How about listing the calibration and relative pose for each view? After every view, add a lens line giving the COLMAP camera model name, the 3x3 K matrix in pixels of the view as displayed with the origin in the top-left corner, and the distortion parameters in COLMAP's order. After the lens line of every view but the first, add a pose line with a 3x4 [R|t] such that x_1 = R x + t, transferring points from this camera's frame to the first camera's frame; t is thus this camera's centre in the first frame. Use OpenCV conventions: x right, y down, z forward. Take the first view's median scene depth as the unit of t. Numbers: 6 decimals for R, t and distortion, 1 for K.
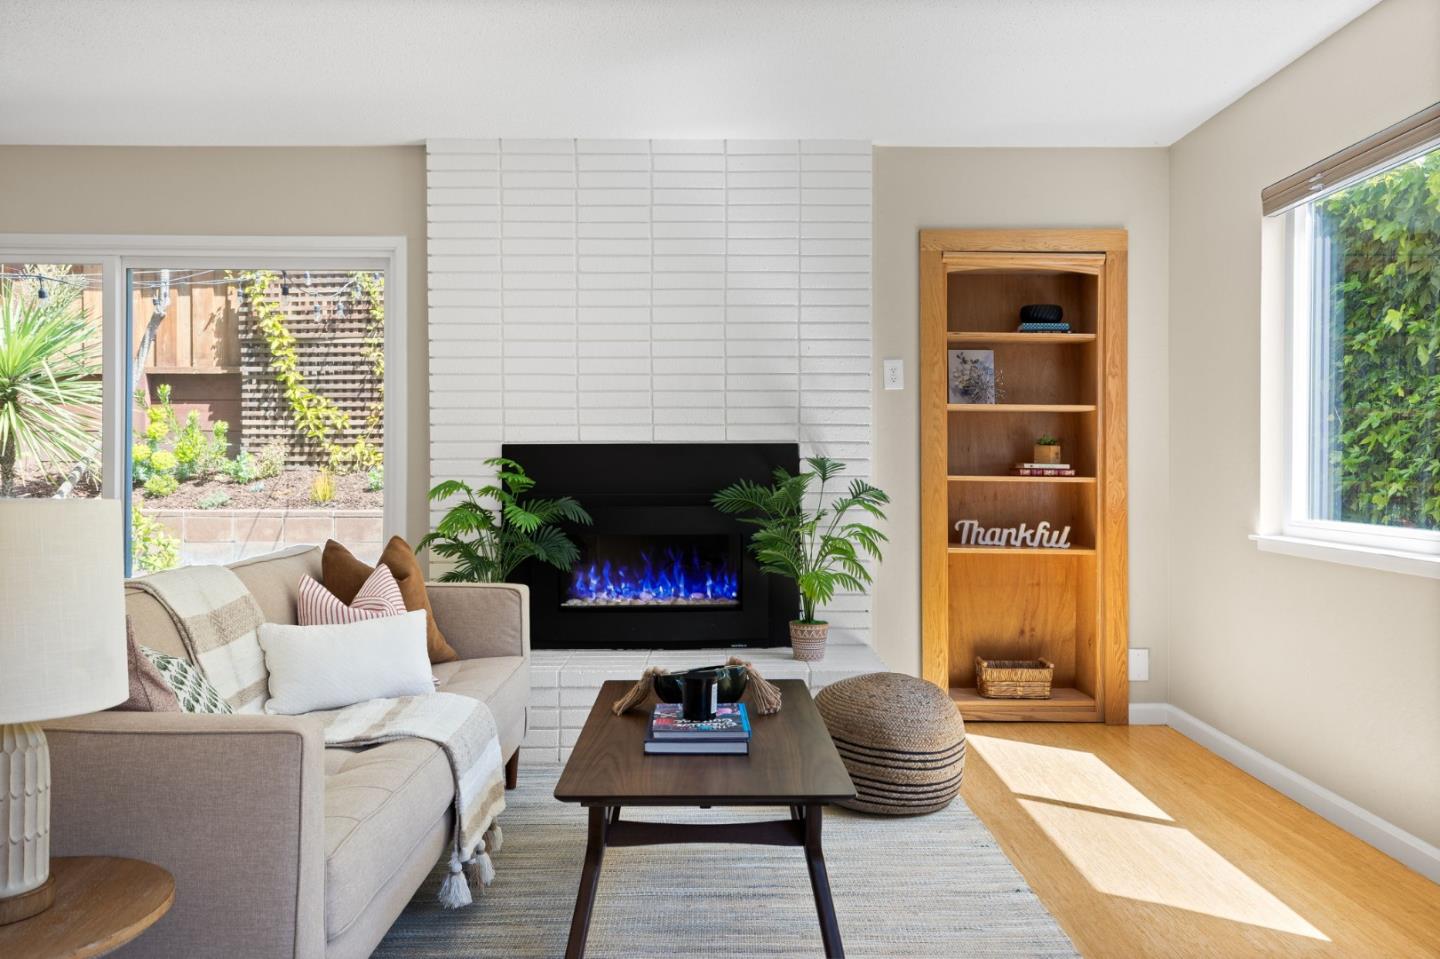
lens RADIAL K [[1115.2, 0, 715.7], [0, 1115.2, 459.7], [0, 0, 1]] dist [0.027227, 0.002045]
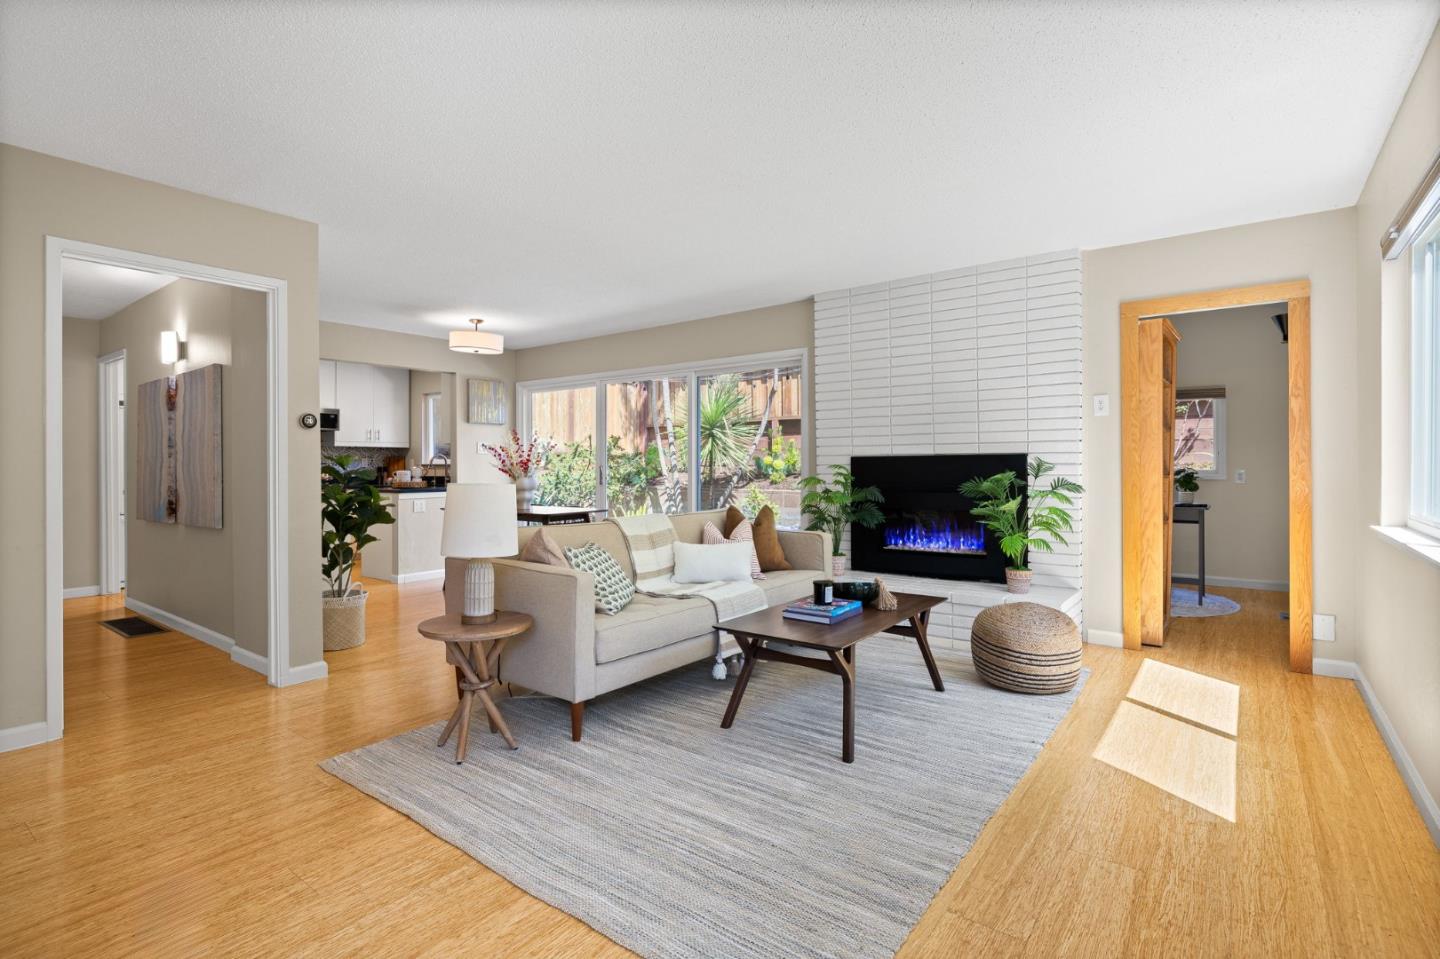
lens RADIAL K [[685.3, 0, 715.8], [0, 685.3, 465.7], [0, 0, 1]] dist [-0.003407, 0.001835]
pose [[0.791156, -0.003377, -0.611604, 0.298362], [0.007016, 0.999969, 0.003554, -0.004183], [0.611574, -0.007103, 0.791156, -0.012128]]
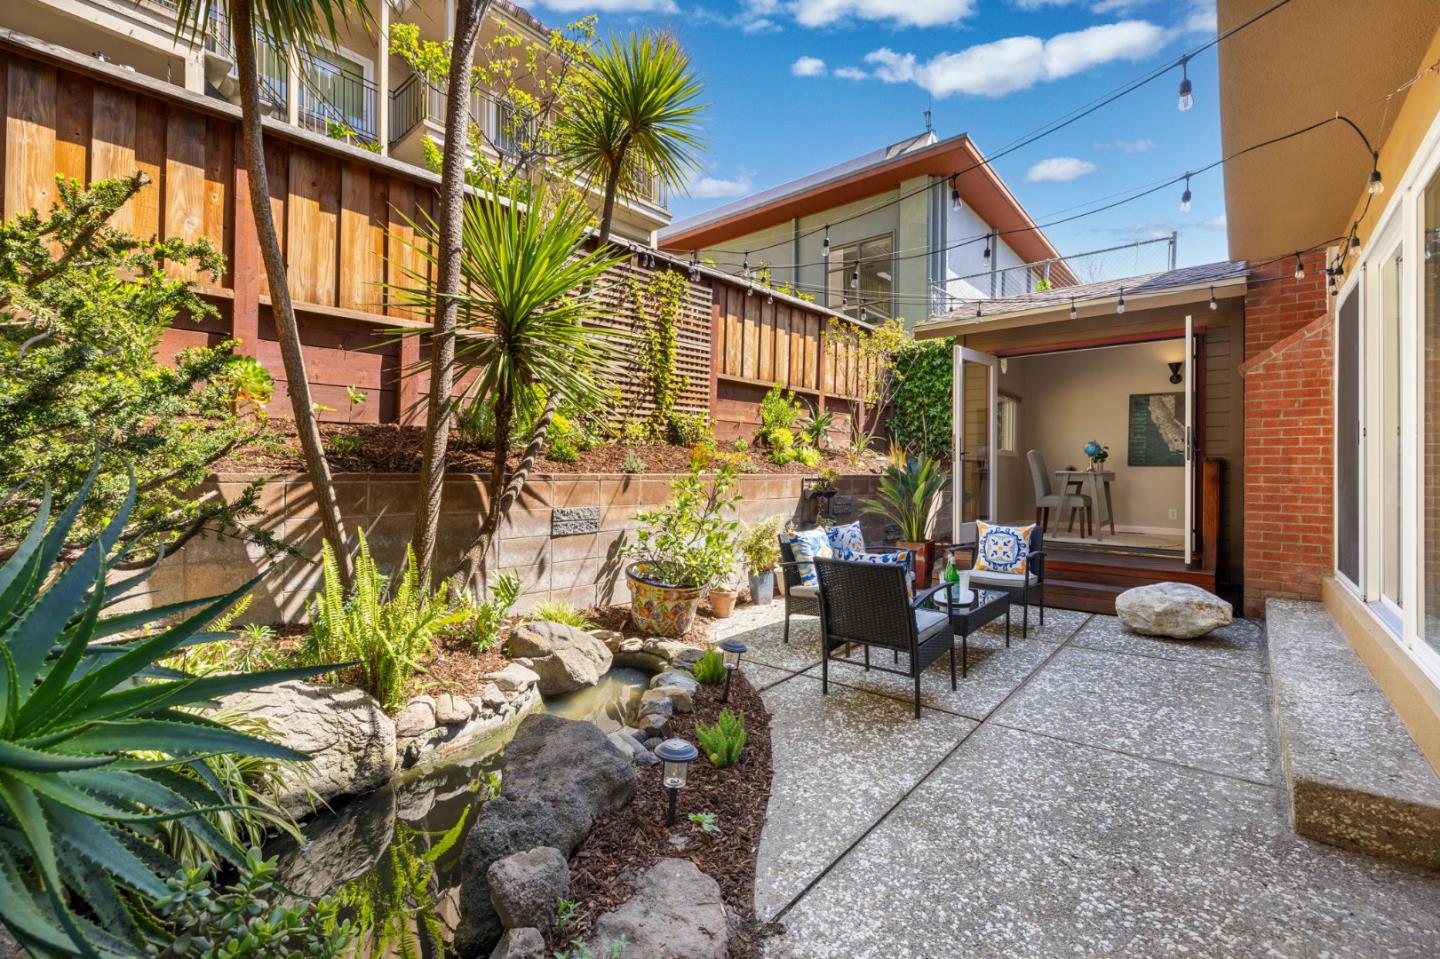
lens RADIAL K [[606.9, 0, 715.0], [0, 606.9, 471.1], [0, 0, 1]] dist [0.000415, 0.000005]
pose [[0.656286, 0.008342, 0.754466, -1.584702], [-0.015495, 0.999877, 0.002423, 0.075508], [-0.754353, -0.013280, 0.656334, 1.093357]]
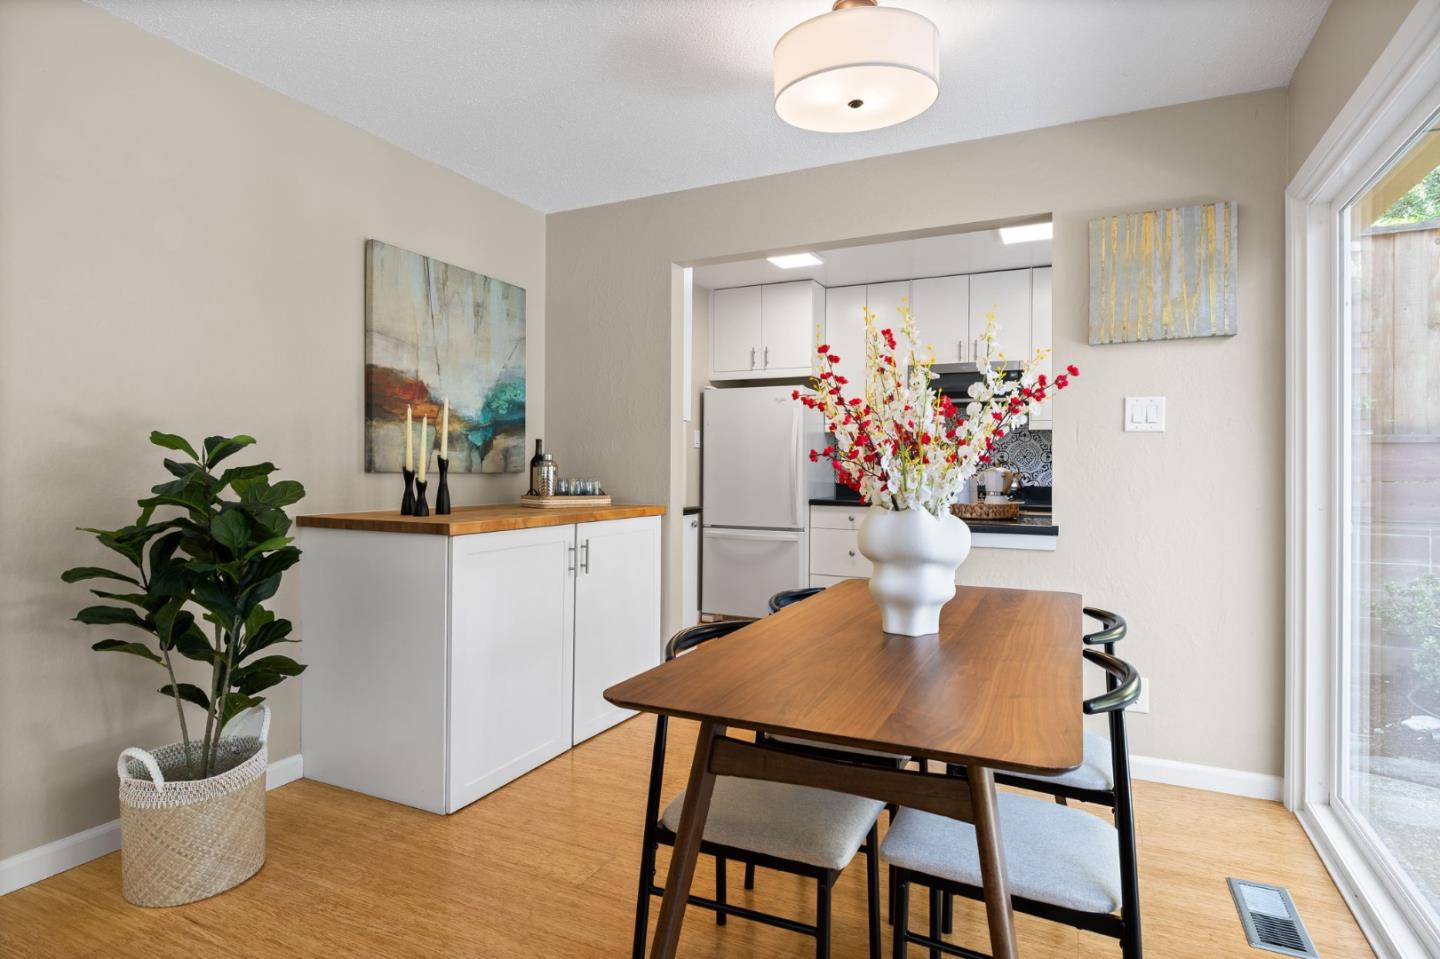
lens RADIAL K [[776.2, 0, 727.1], [0, 776.2, 465.5], [0, 0, 1]] dist [0.003061, 0.000902]
pose [[-0.434943, -0.006199, -0.900437, -0.379123], [-0.003775, 0.999980, -0.005061, 0.000706], [0.900450, 0.001198, -0.434958, 0.842804]]
